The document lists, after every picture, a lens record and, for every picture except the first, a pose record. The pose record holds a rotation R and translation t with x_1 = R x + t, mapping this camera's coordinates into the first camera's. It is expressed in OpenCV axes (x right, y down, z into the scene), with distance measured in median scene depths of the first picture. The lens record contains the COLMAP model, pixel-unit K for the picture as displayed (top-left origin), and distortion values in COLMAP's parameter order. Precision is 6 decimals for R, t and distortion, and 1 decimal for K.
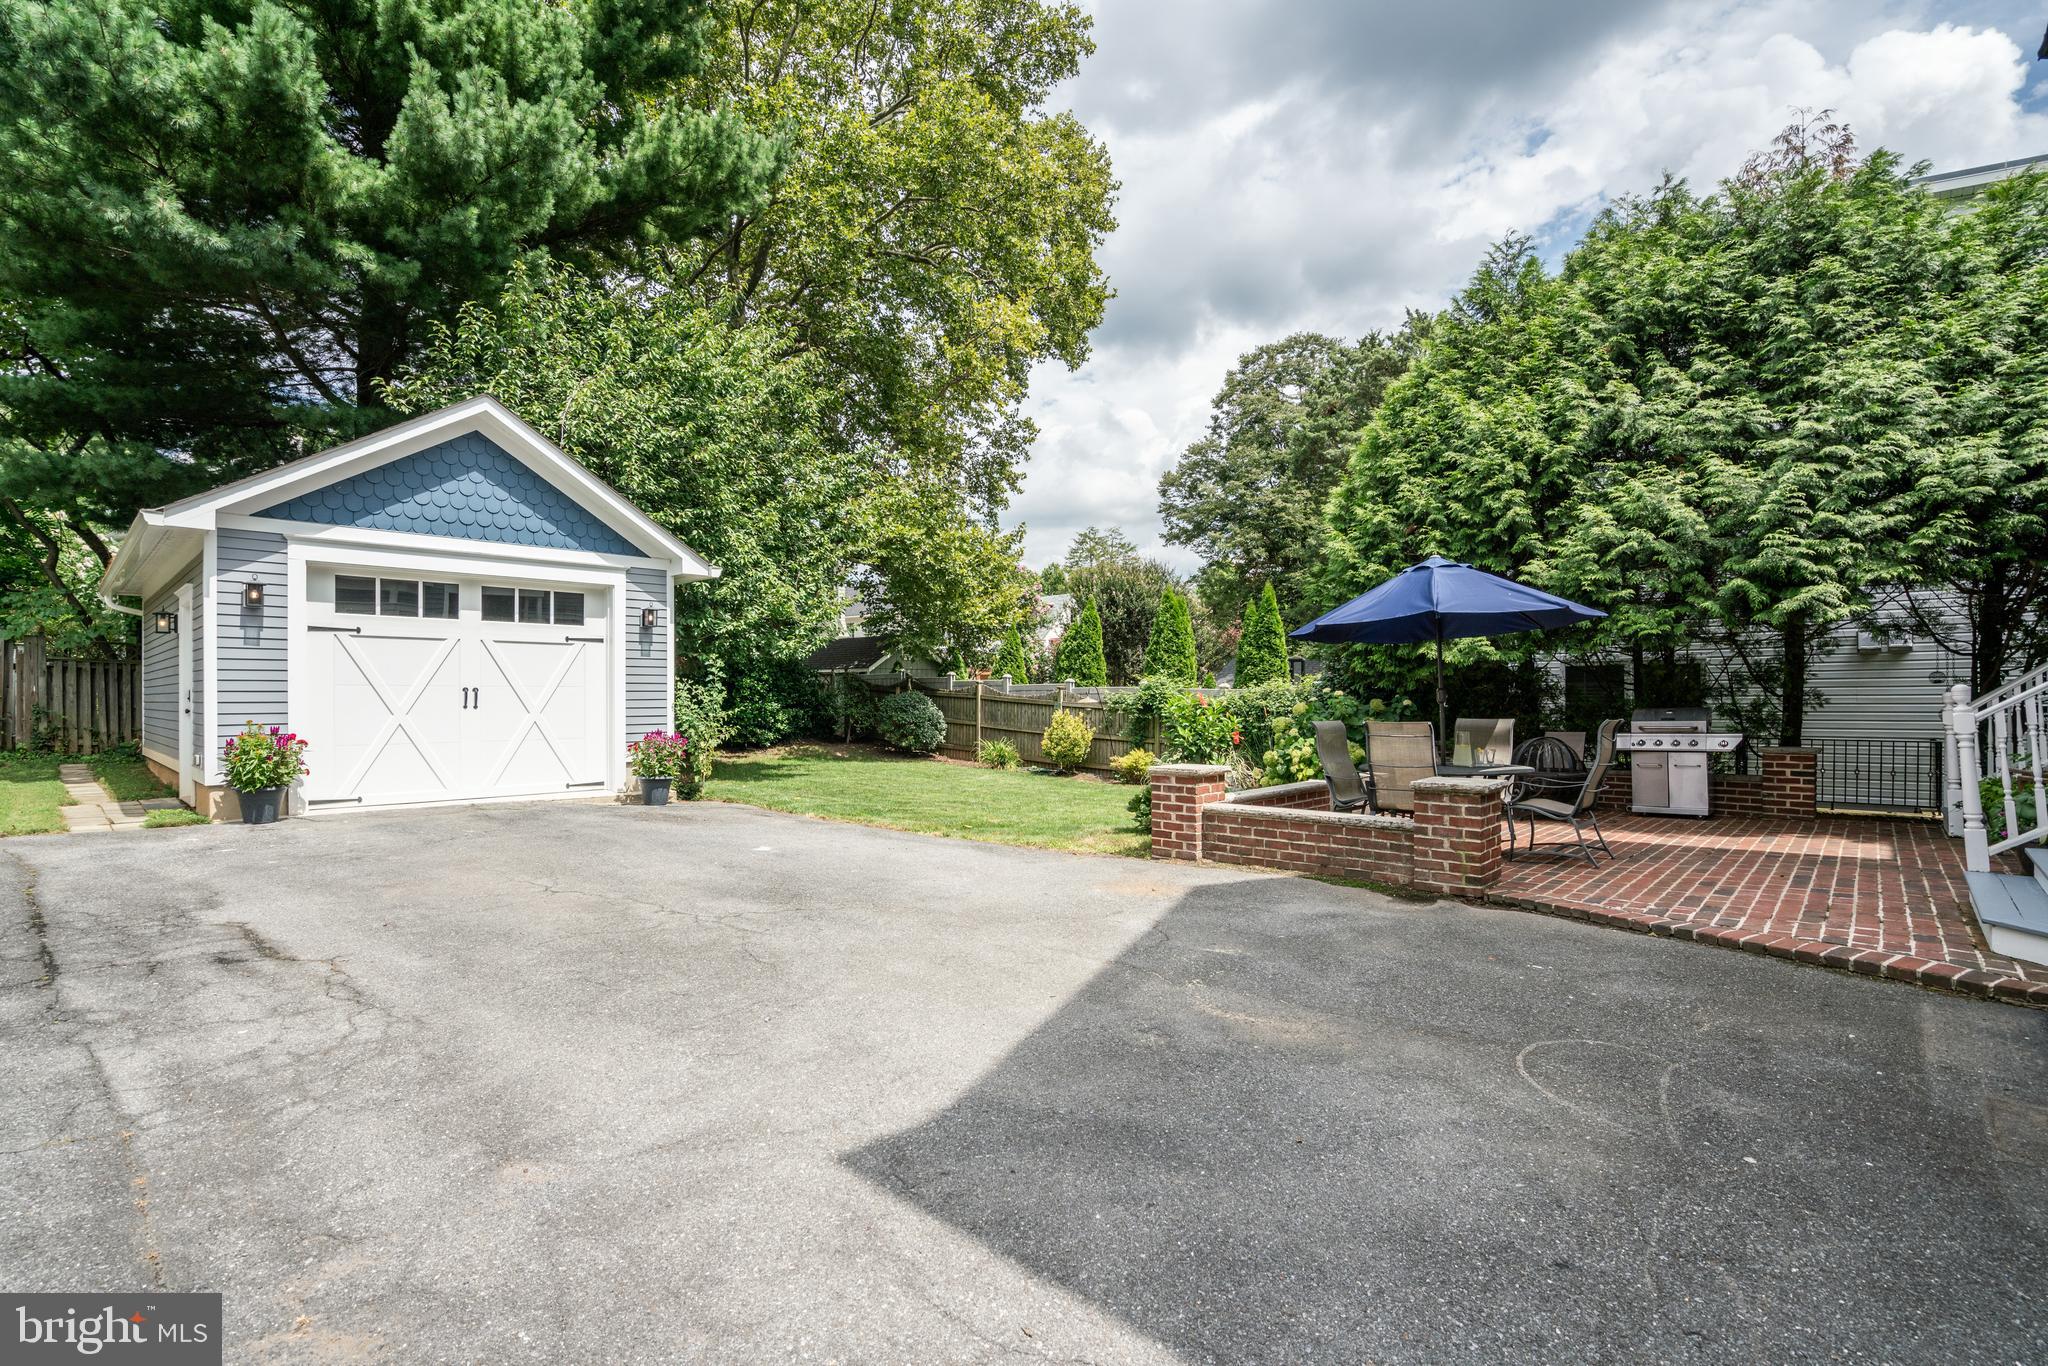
lens RADIAL K [[938.7, 0, 1015.7], [0, 938.7, 688.0], [0, 0, 1]] dist [-0.040008, 0.012272]
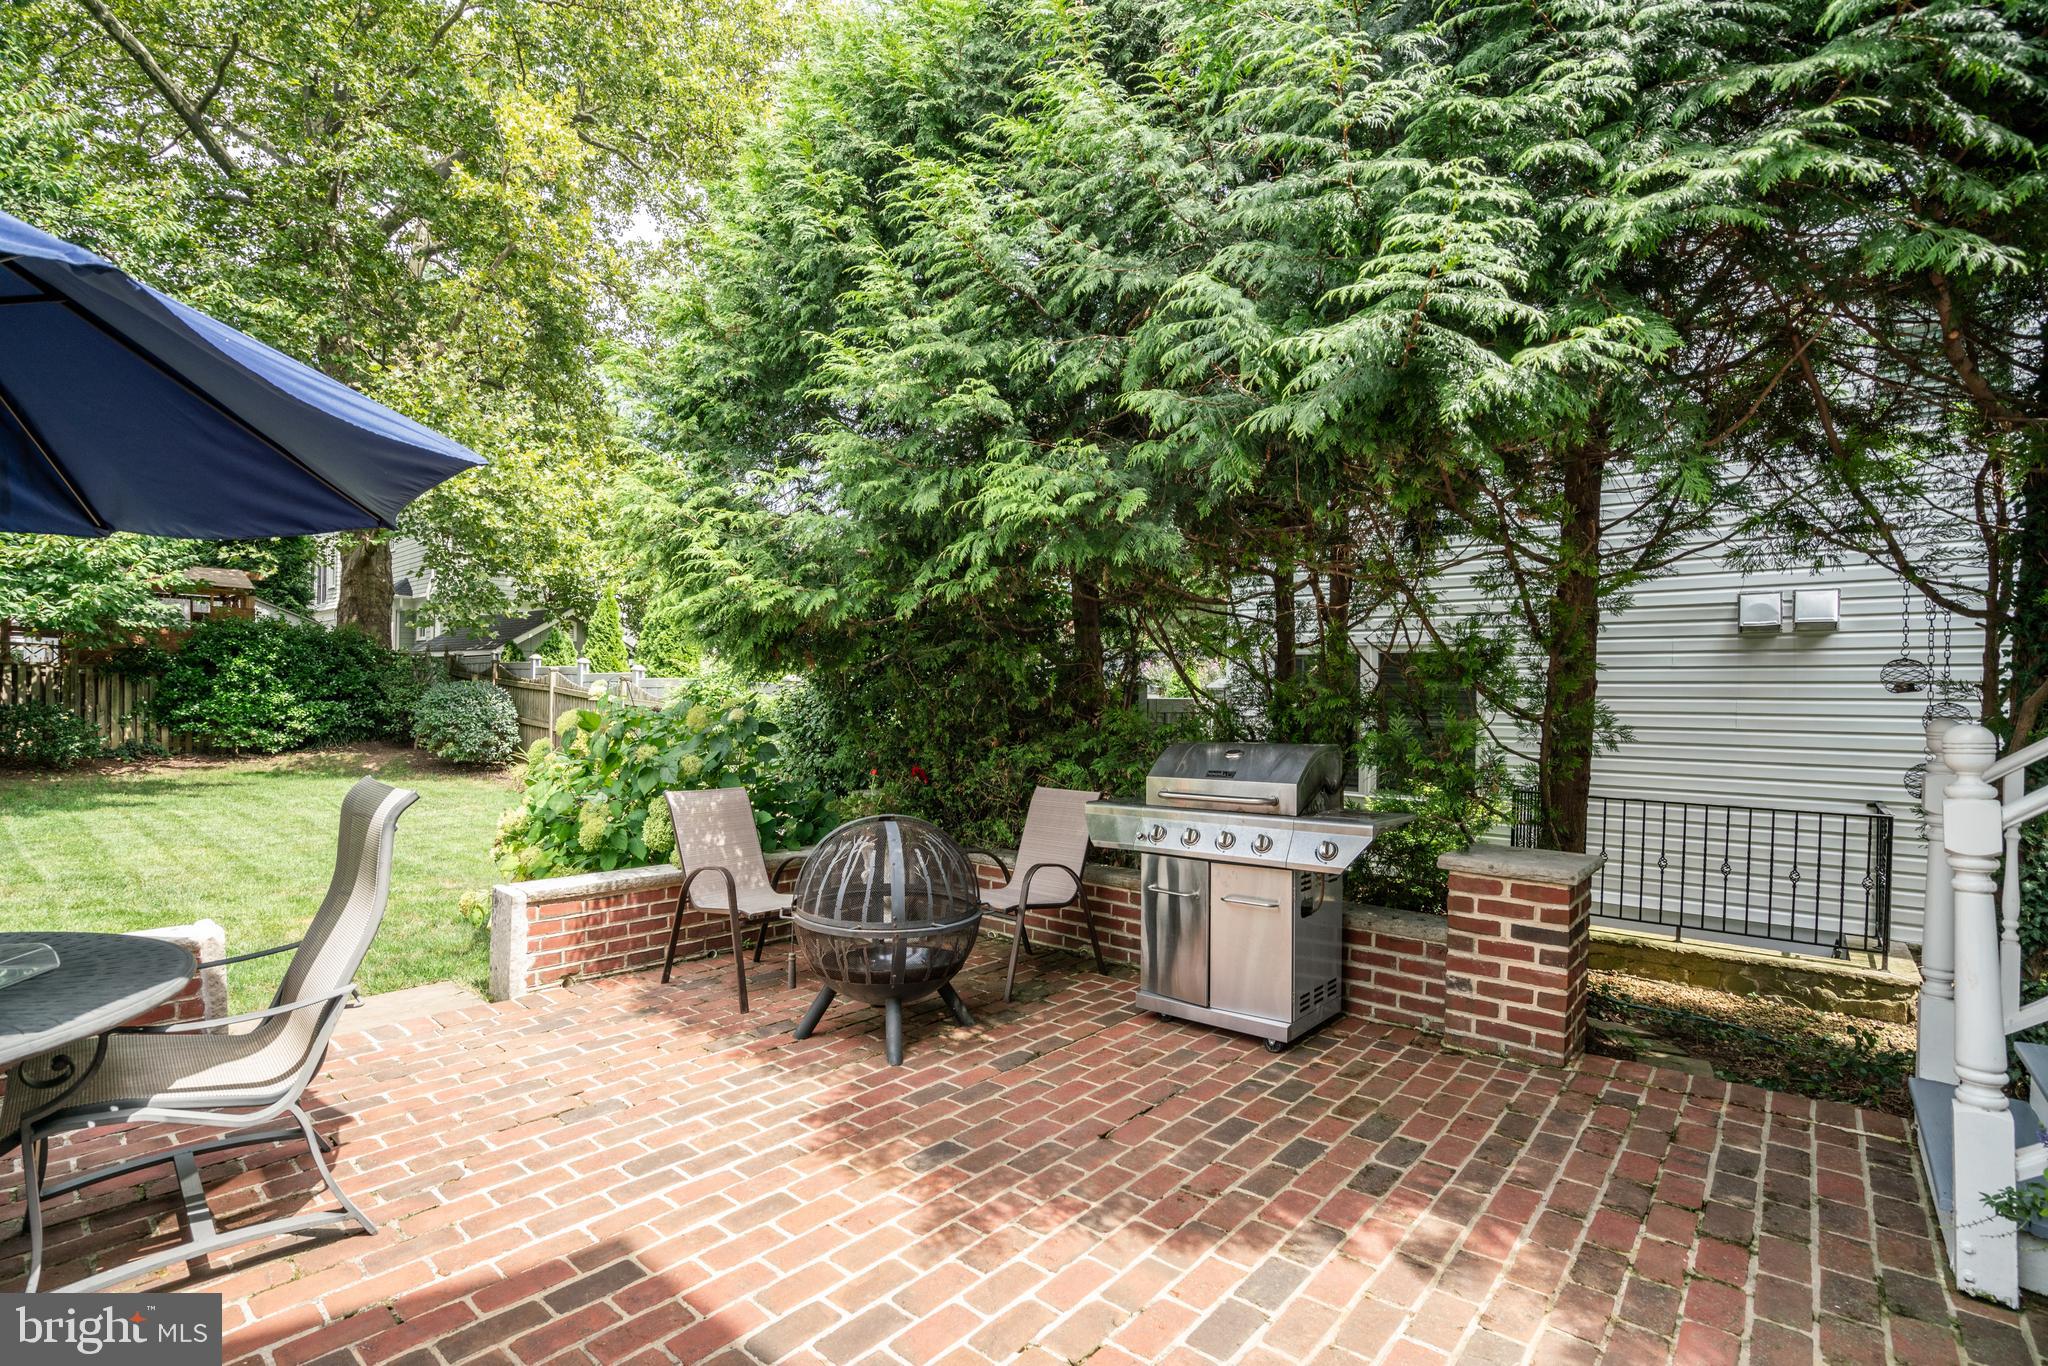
lens RADIAL K [[938.7, 0, 1016.6], [0, 938.7, 686.1], [0, 0, 1]] dist [-0.040008, 0.012272]
pose [[0.998894, 0.017663, 0.043576, 0.591596], [-0.017818, 0.999836, 0.003163, -0.003199], [-0.043513, -0.003936, 0.999045, 0.599601]]
